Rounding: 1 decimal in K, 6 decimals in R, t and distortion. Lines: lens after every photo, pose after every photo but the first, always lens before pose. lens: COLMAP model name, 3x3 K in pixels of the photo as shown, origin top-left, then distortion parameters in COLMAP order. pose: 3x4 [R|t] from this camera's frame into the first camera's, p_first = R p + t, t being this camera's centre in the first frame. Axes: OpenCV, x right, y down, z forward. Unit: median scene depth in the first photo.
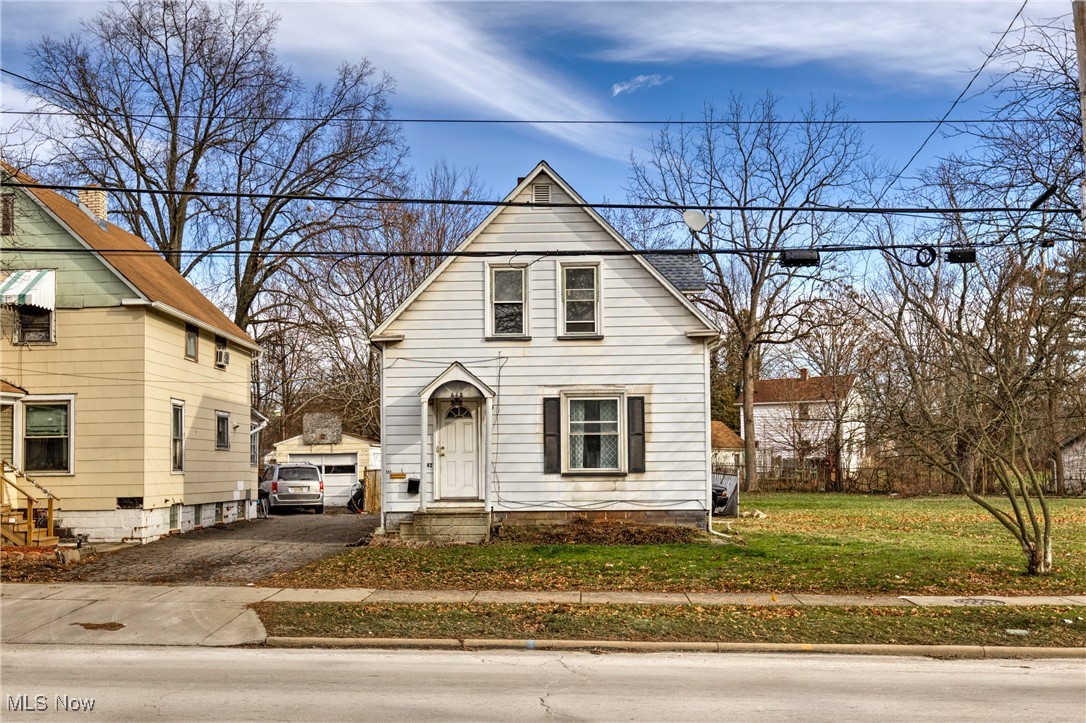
lens RADIAL K [[1134.4, 0, 509.7], [0, 1134.4, 384.2], [0, 0, 1]] dist [0.004656, 0.000000]
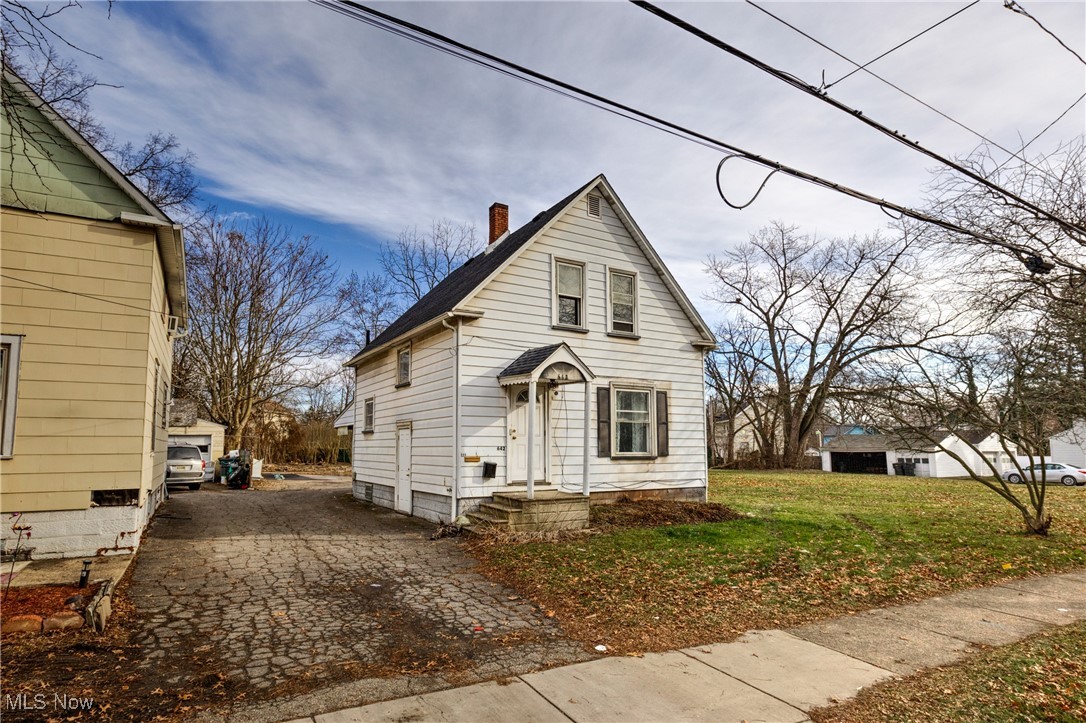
lens RADIAL K [[586.7, 0, 548.2], [0, 586.7, 388.7], [0, 0, 1]] dist [-0.001012, 0.000712]
pose [[0.838267, 0.064239, 0.541462, -0.312404], [-0.049085, 0.997894, -0.042398, 0.039546], [-0.543045, 0.008963, 0.839656, 0.550889]]
